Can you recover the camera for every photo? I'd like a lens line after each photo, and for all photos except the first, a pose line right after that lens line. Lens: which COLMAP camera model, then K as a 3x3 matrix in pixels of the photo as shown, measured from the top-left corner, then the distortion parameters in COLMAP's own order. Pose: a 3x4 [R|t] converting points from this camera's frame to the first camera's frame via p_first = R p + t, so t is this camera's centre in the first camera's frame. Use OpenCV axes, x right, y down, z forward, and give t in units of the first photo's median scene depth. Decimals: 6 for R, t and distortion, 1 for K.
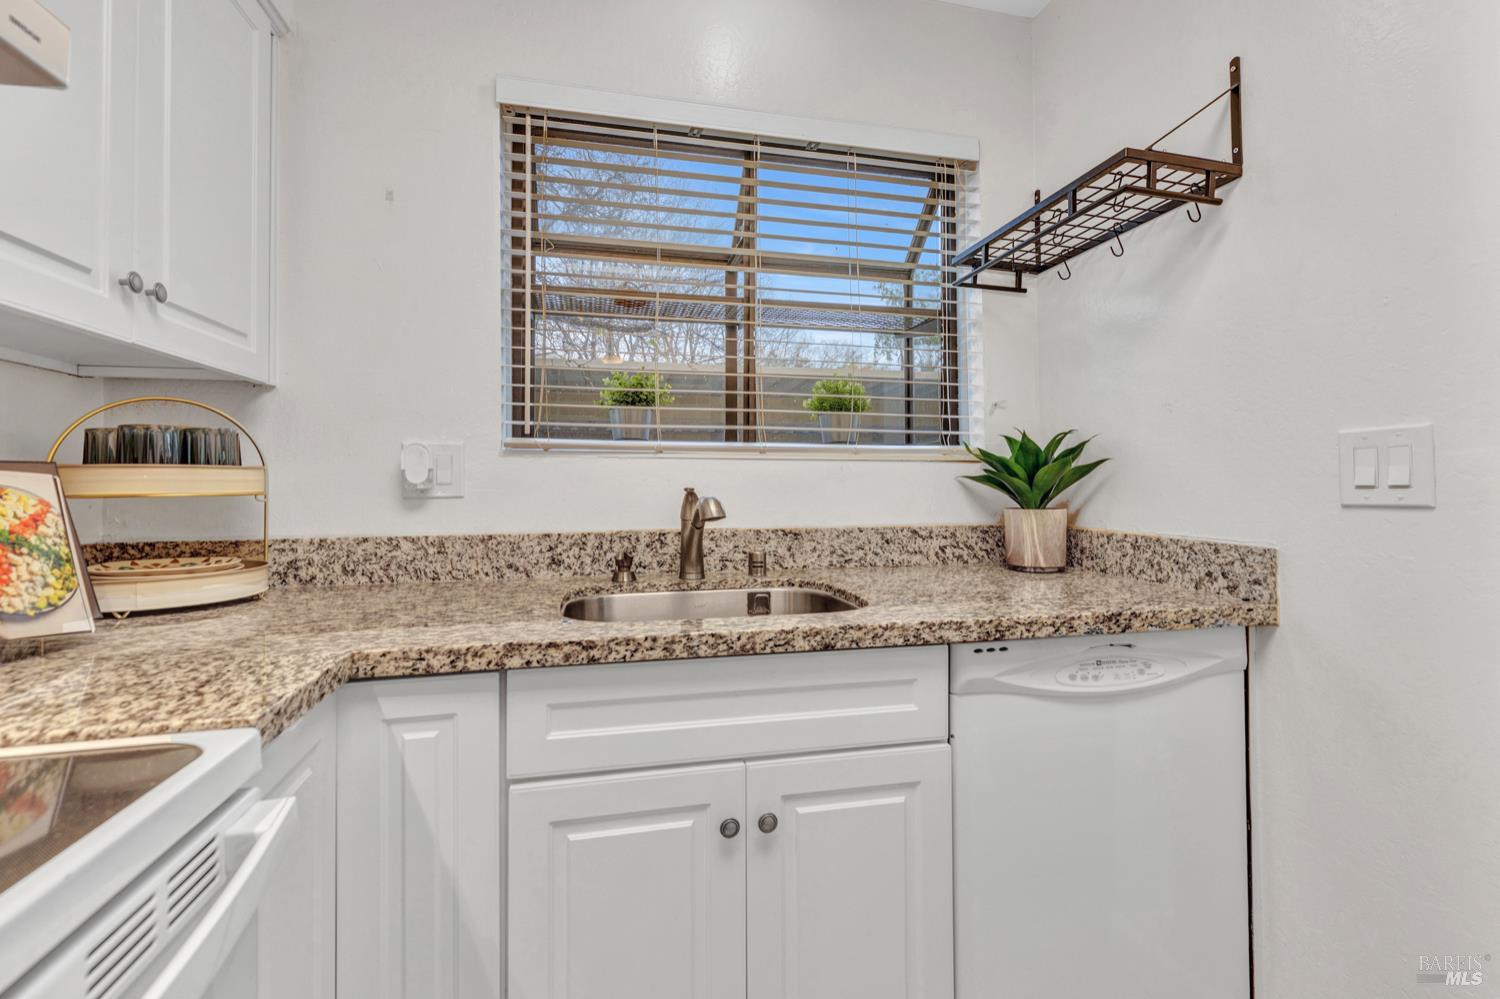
lens RADIAL K [[686.3, 0, 744.2], [0, 686.3, 478.1], [0, 0, 1]] dist [0.005255, 0.000169]
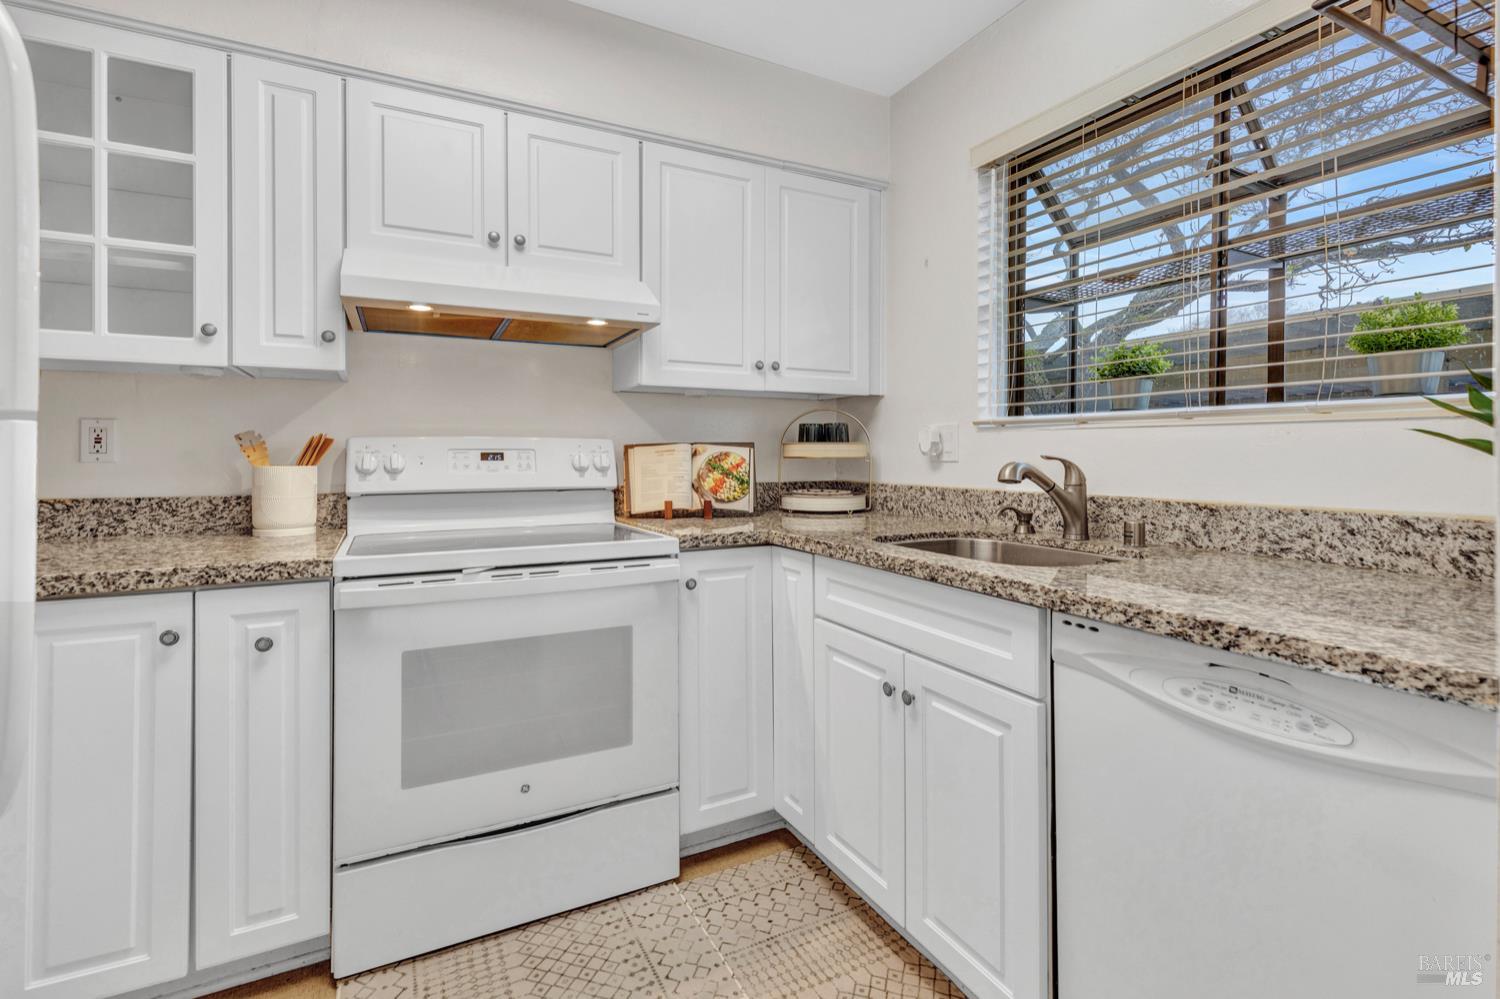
lens RADIAL K [[699.4, 0, 754.2], [0, 699.4, 448.5], [0, 0, 1]] dist [-0.003035, -0.000435]
pose [[0.255882, -0.003631, -0.966701, 1.164320], [0.006354, 0.999978, -0.002075, 0.002525], [0.966687, -0.005612, 0.255900, 0.307981]]
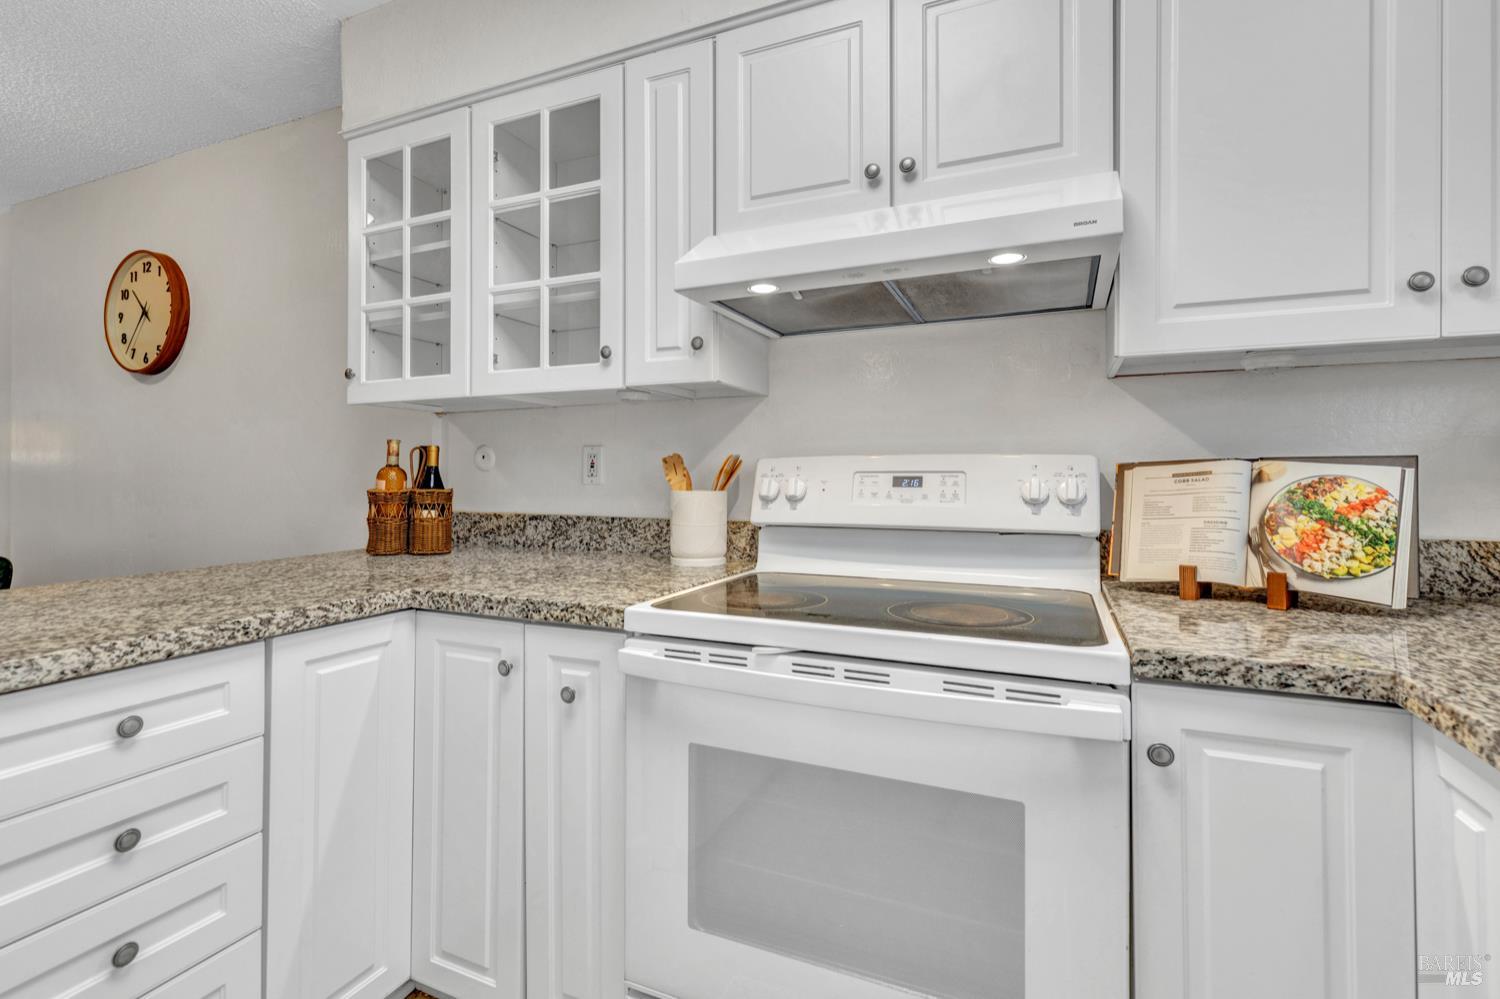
lens RADIAL K [[702.5, 0, 750.4], [0, 702.5, 471.1], [0, 0, 1]] dist [0.002132, 0.000118]
pose [[-0.586163, 0.002477, -0.810189, 0.474088], [0.009172, 0.999952, -0.003578, -0.002822], [0.810141, -0.009528, -0.586157, 0.661777]]
